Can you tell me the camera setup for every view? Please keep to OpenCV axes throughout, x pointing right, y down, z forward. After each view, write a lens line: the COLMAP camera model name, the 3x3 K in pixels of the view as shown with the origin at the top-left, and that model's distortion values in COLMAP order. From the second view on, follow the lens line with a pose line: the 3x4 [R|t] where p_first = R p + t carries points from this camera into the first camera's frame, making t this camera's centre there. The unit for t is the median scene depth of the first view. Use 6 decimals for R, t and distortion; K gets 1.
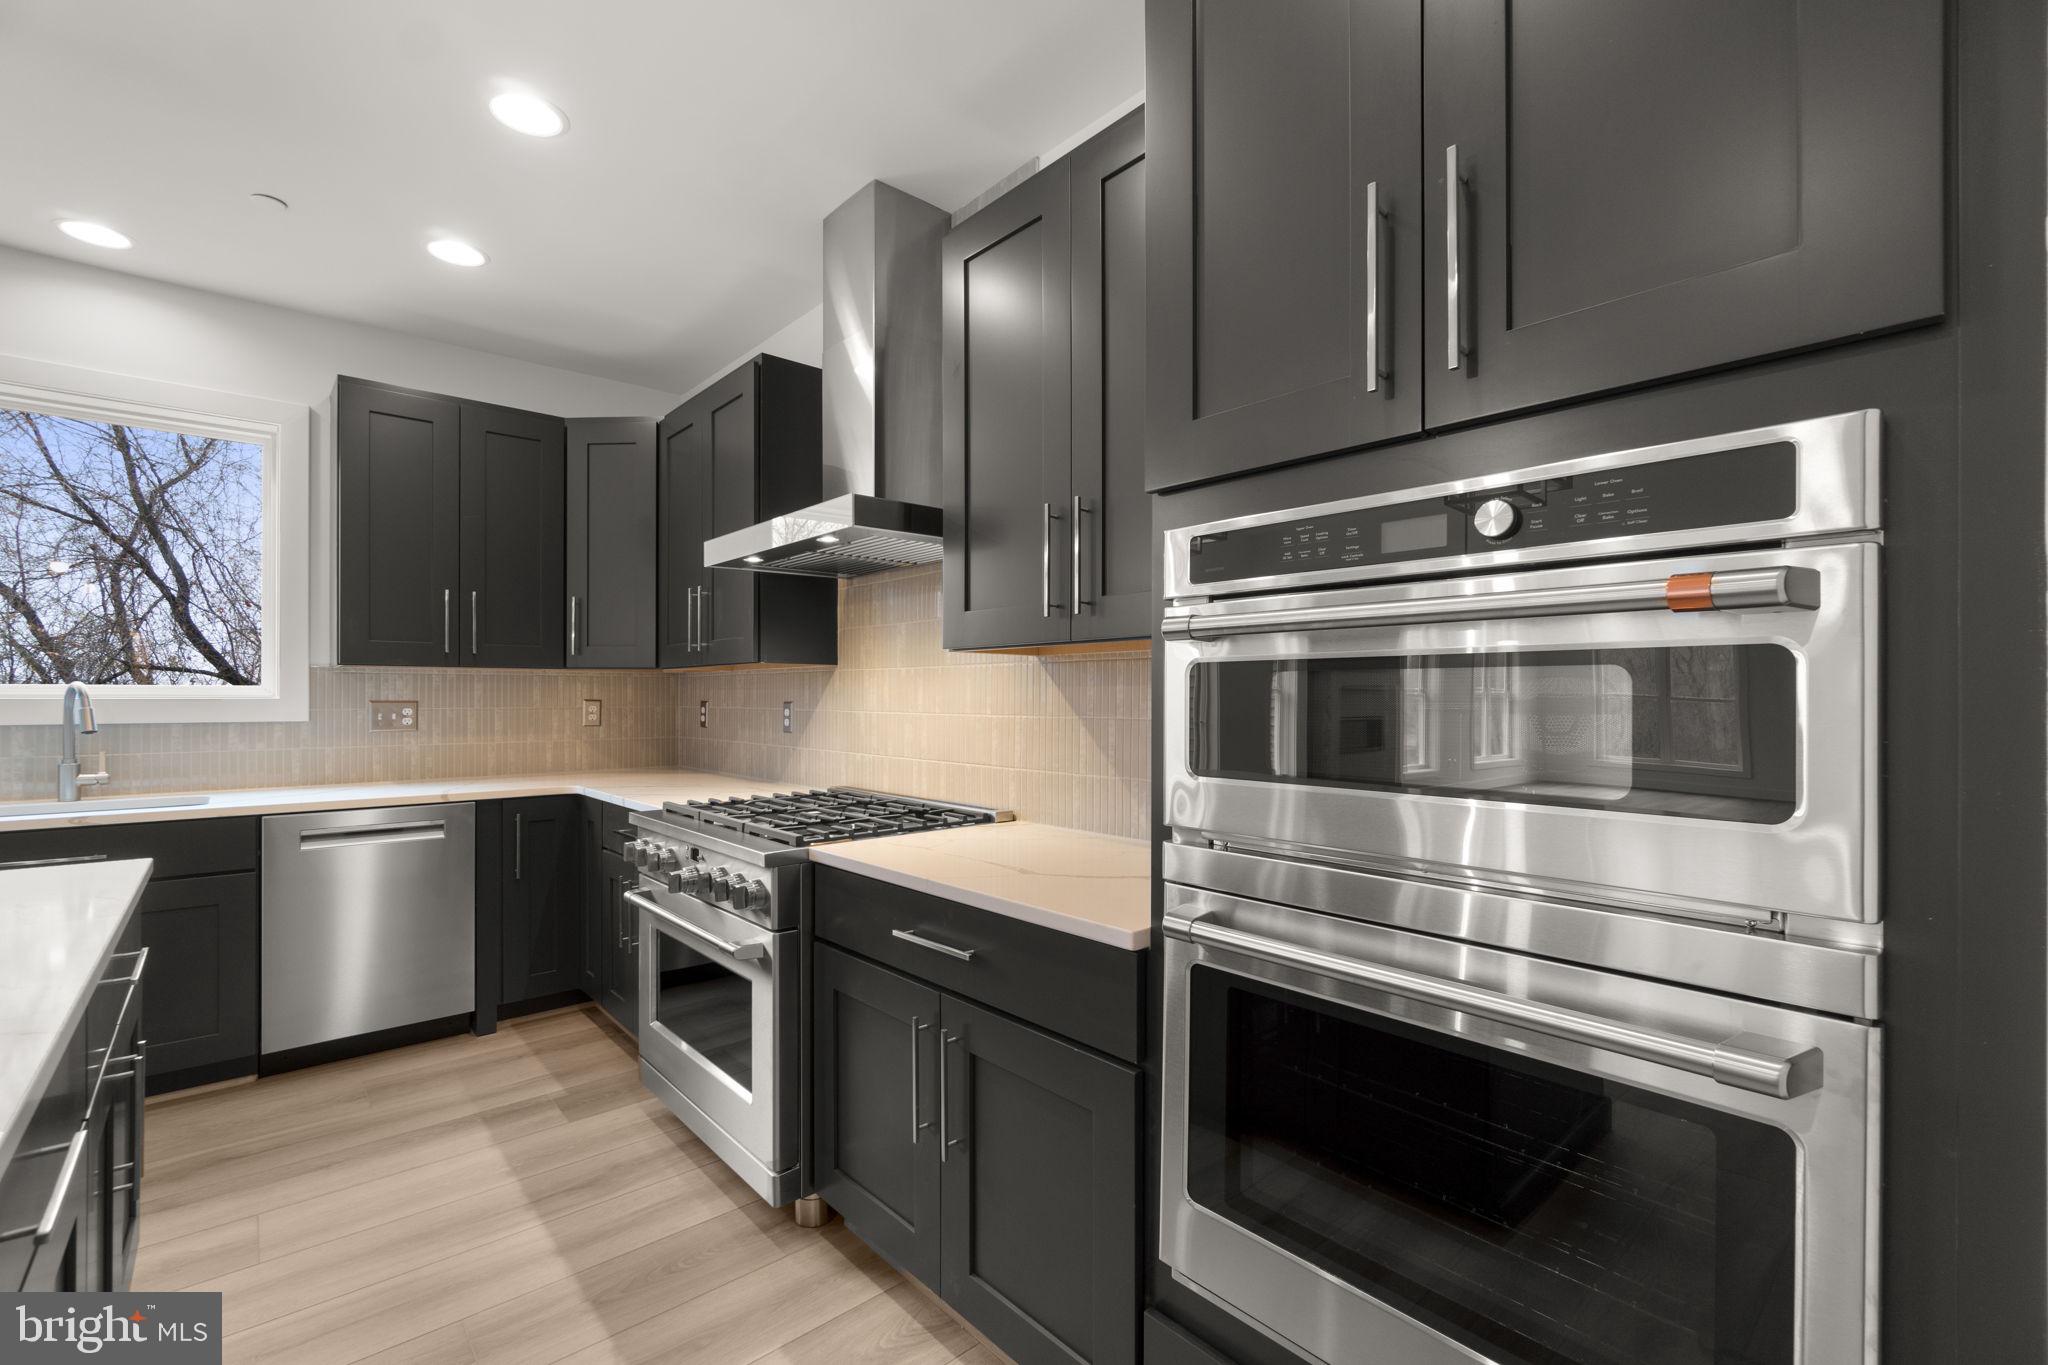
lens RADIAL K [[882.7, 0, 1025.5], [0, 882.7, 692.2], [0, 0, 1]] dist [-0.003653, -0.000264]
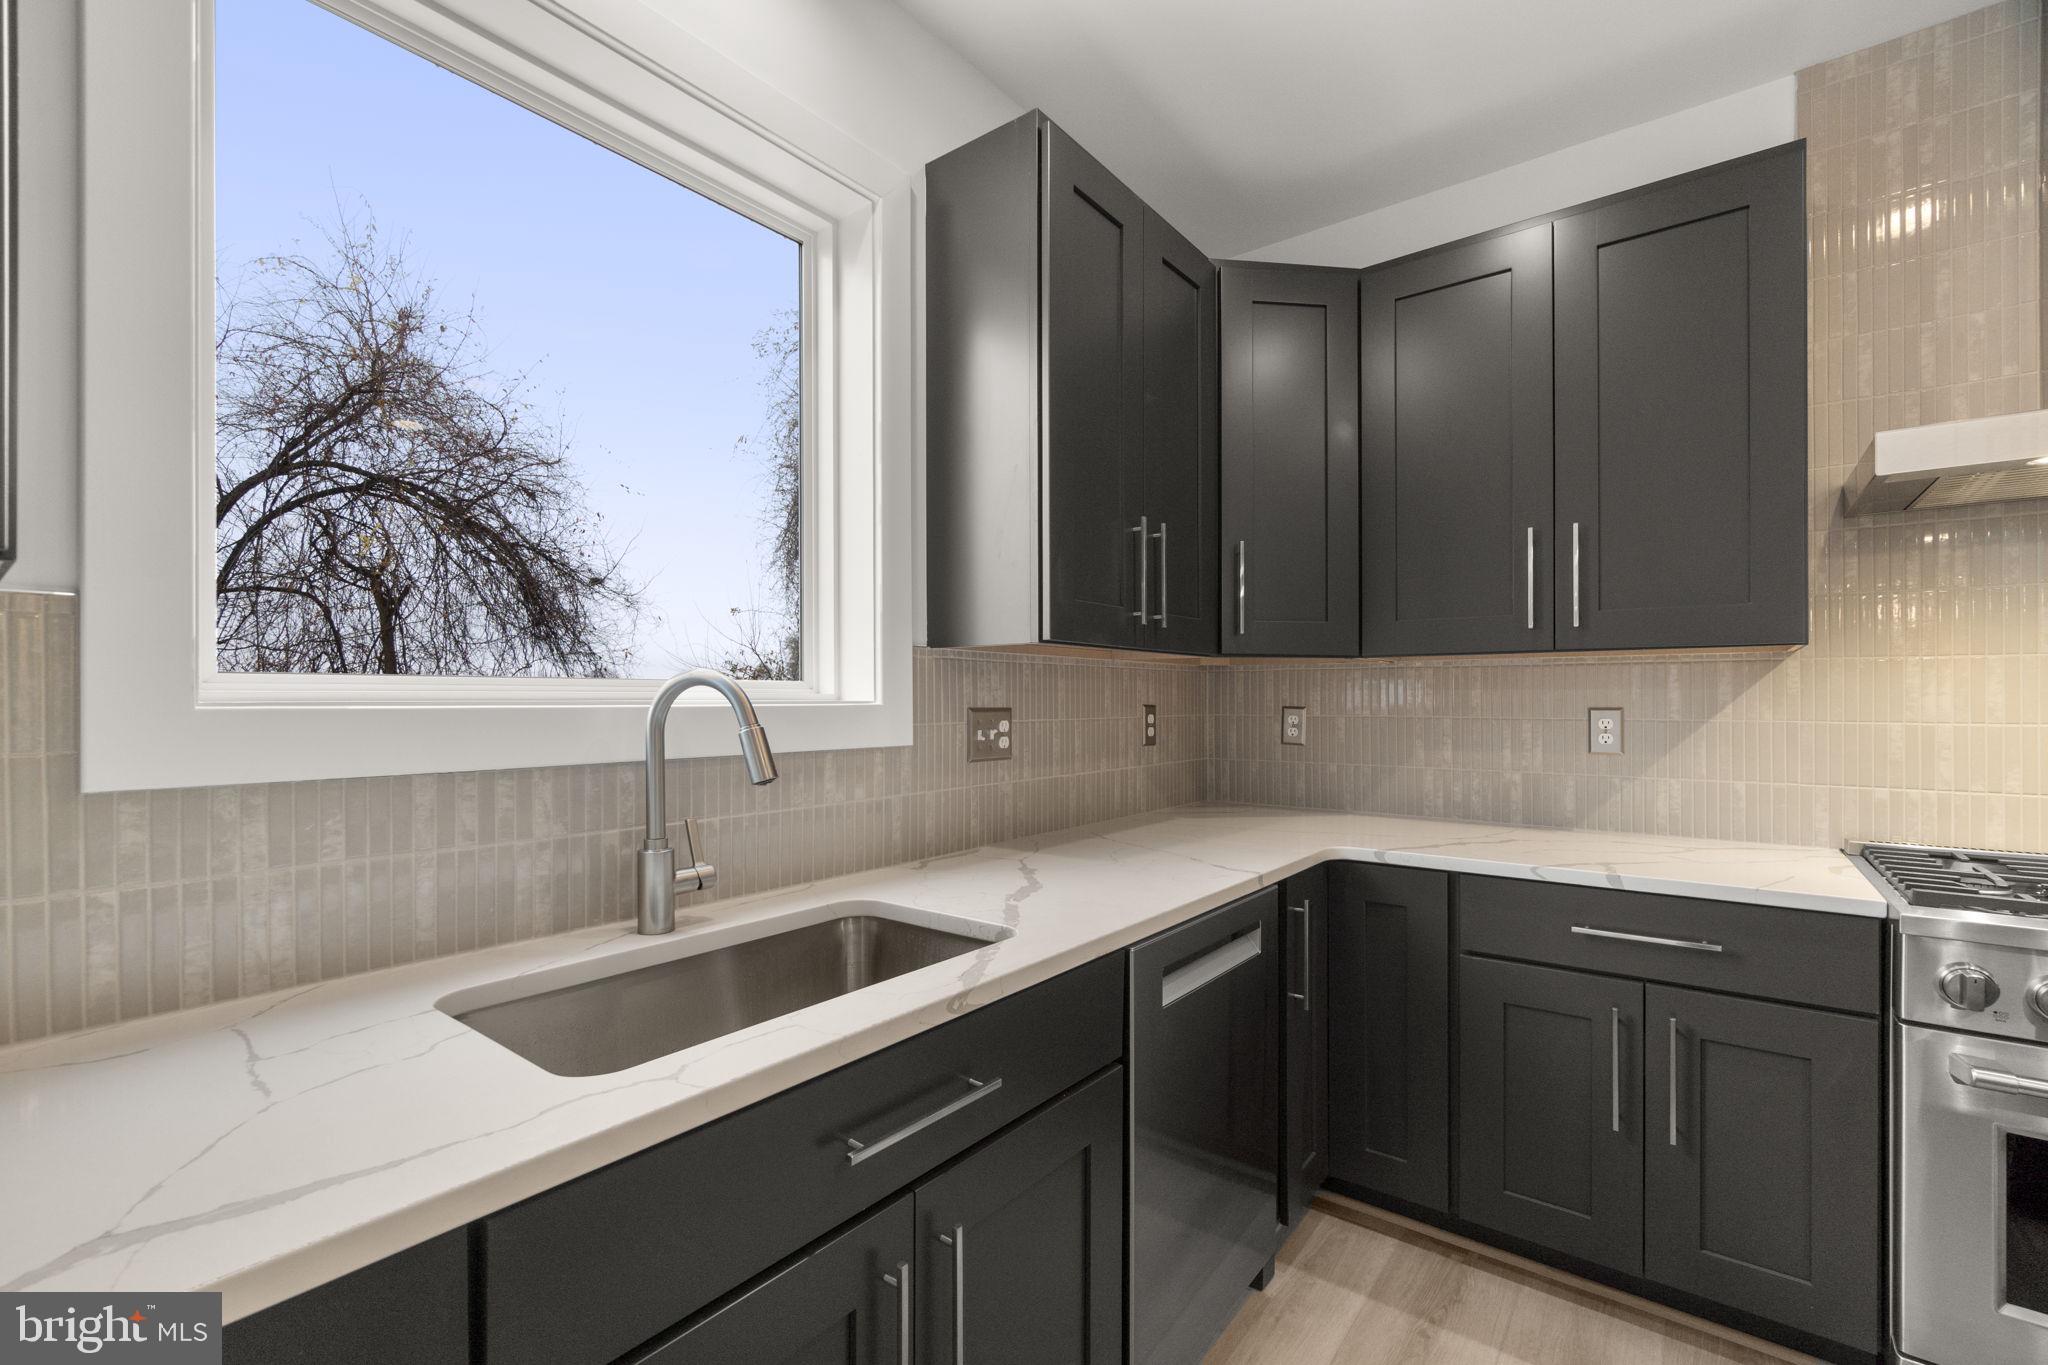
lens RADIAL K [[882.7, 0, 1021.9], [0, 882.7, 695.5], [0, 0, 1]] dist [-0.003653, -0.000264]
pose [[0.983902, 0.000105, 0.178711, -0.905471], [-0.000191, 1.000000, 0.000461, 0.001725], [-0.178710, -0.000488, 0.983902, 0.475569]]
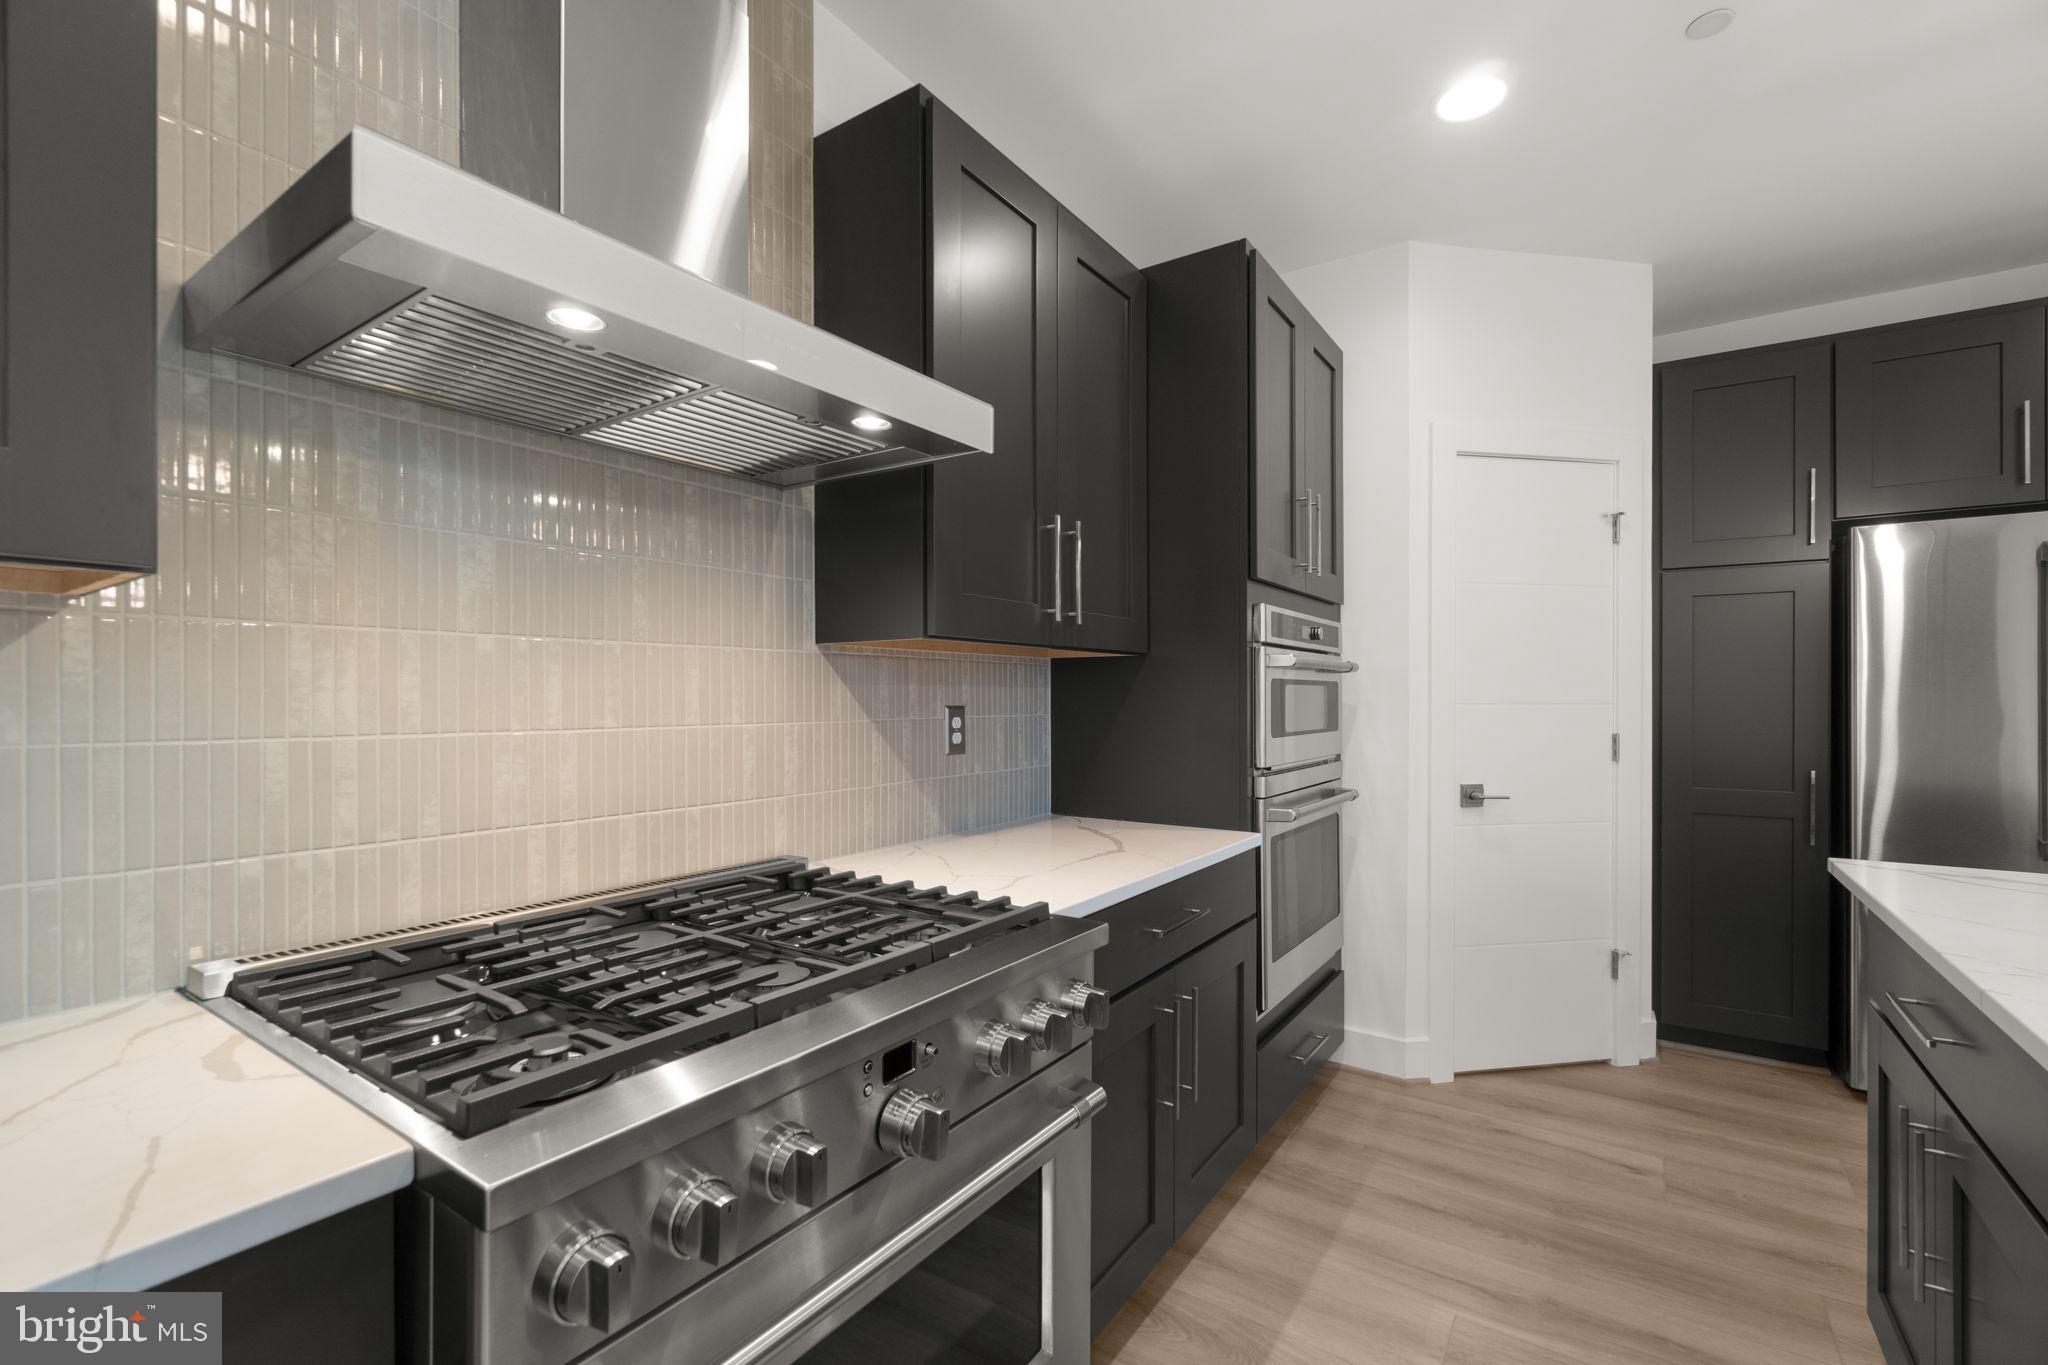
lens RADIAL K [[882.7, 0, 1024.5], [0, 882.7, 694.9], [0, 0, 1]] dist [-0.003653, -0.000264]
pose [[-0.229940, -0.000140, 0.973205, -0.598083], [-0.004506, 0.999989, -0.000921, 0.002533], [-0.973194, -0.004597, -0.229938, 0.766224]]
